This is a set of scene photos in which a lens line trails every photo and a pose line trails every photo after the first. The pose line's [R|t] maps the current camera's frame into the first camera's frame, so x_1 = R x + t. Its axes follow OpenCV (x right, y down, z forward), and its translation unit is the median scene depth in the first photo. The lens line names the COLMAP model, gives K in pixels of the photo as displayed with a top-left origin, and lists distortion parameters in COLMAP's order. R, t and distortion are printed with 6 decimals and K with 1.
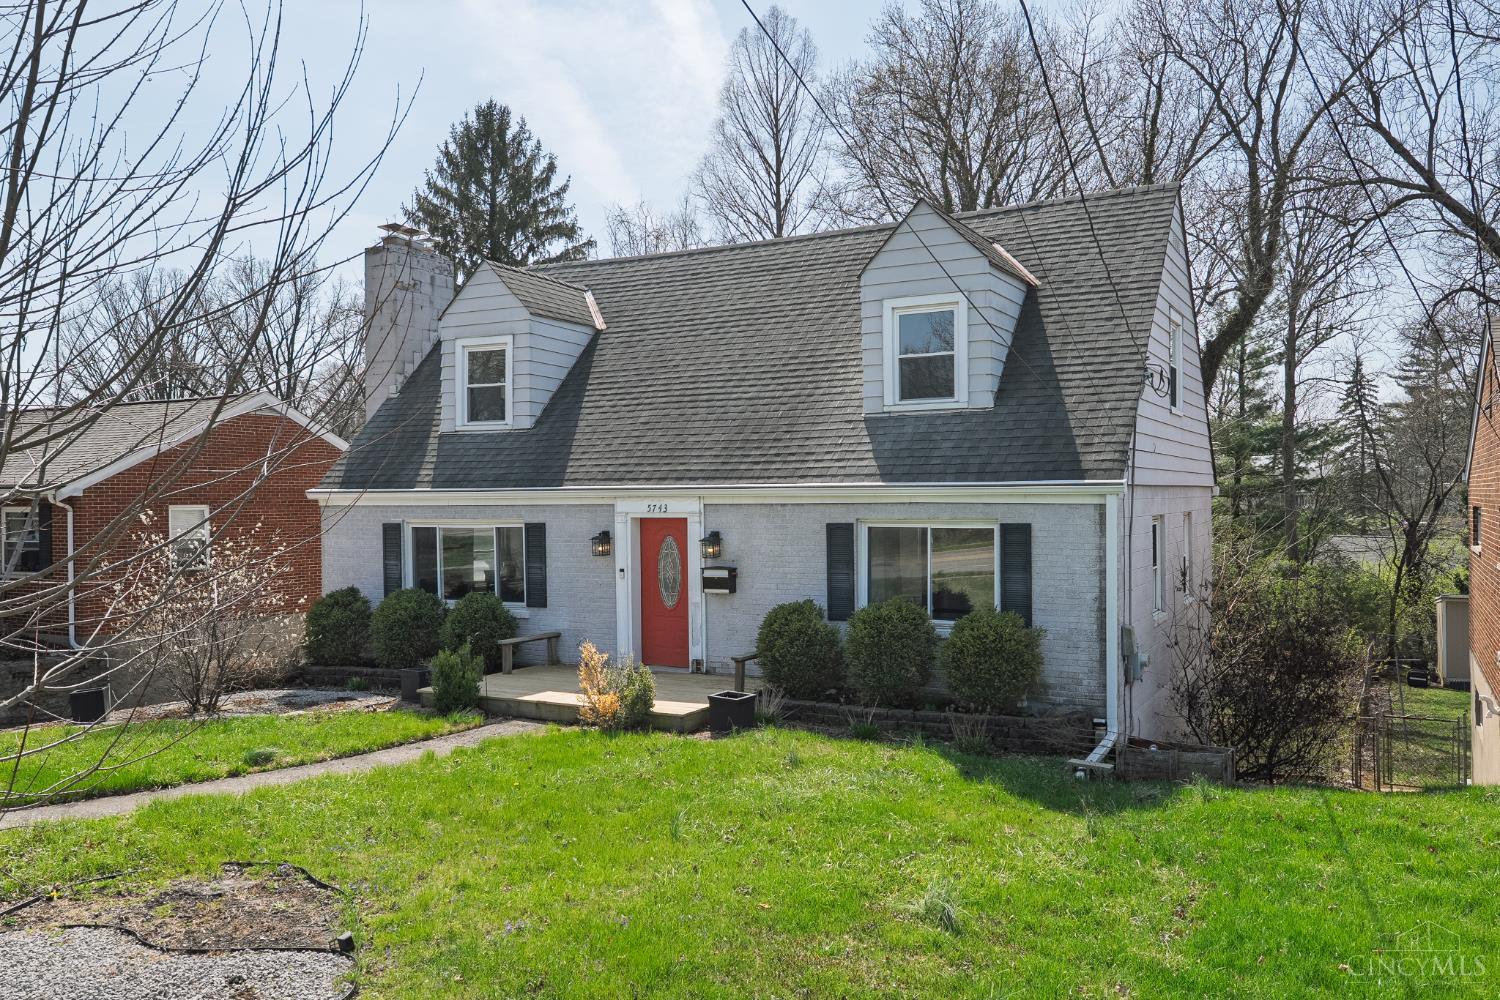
lens RADIAL K [[1182.4, 0, 750.0], [0, 1182.4, 500.0], [0, 0, 1]] dist [0.000470, 0.000007]
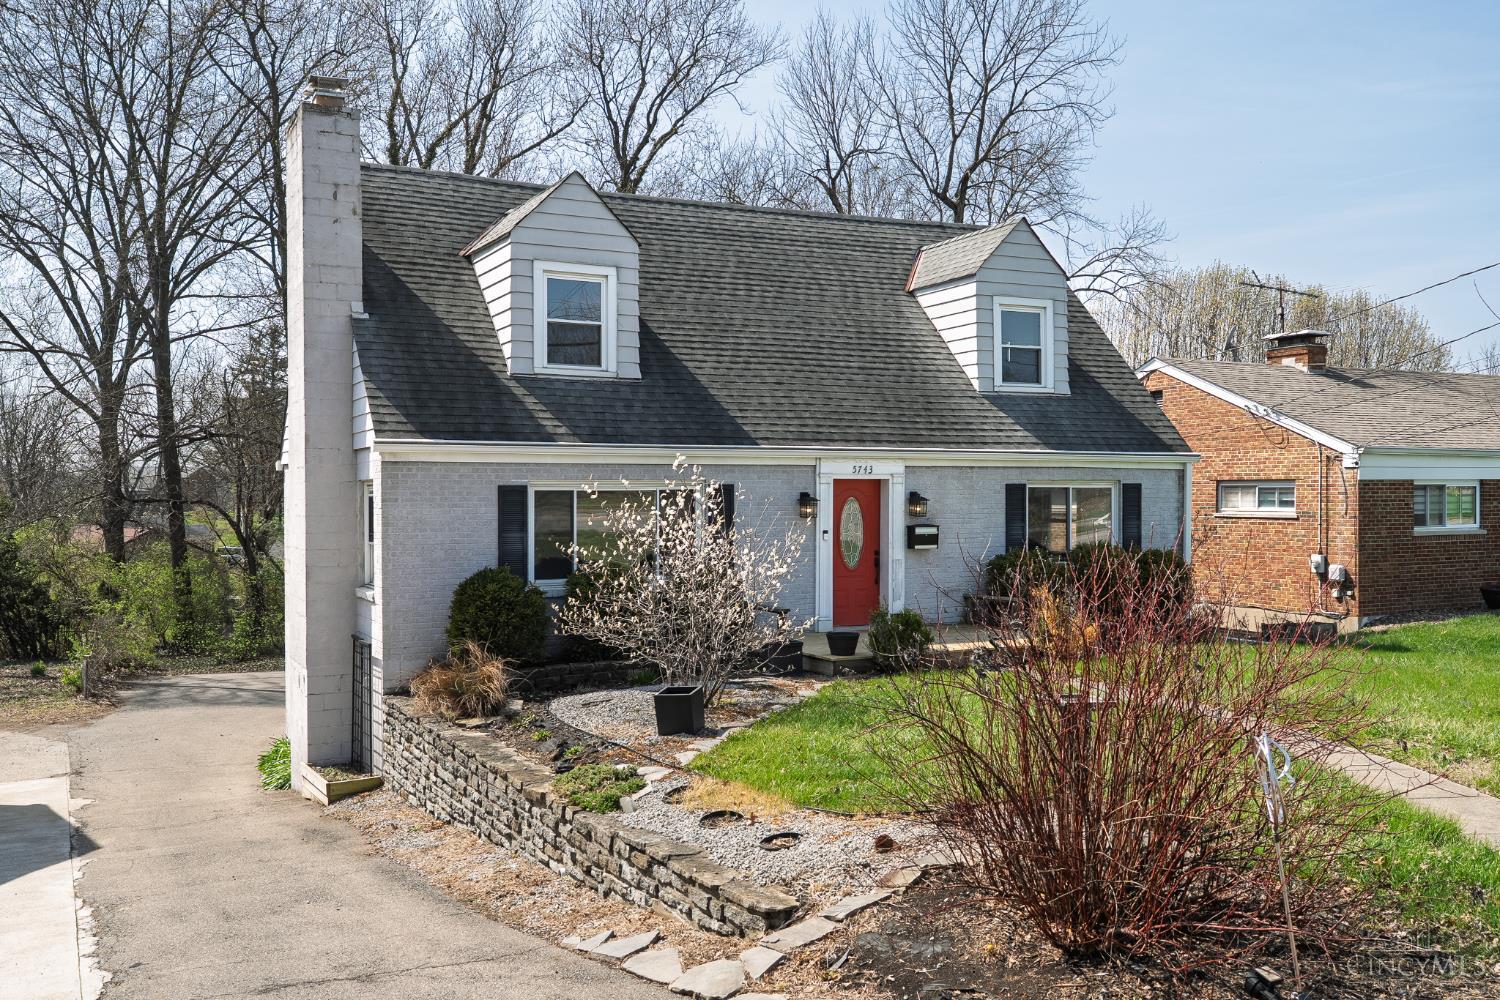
lens RADIAL K [[1115.4, 0, 750.0], [0, 1115.4, 500.0], [0, 0, 1]] dist [0.073859, 0.000382]
pose [[0.626943, -0.011740, 0.778976, -0.884202], [-0.012732, 0.999599, 0.025312, 0.009831], [-0.778961, -0.025788, 0.626542, 0.461082]]
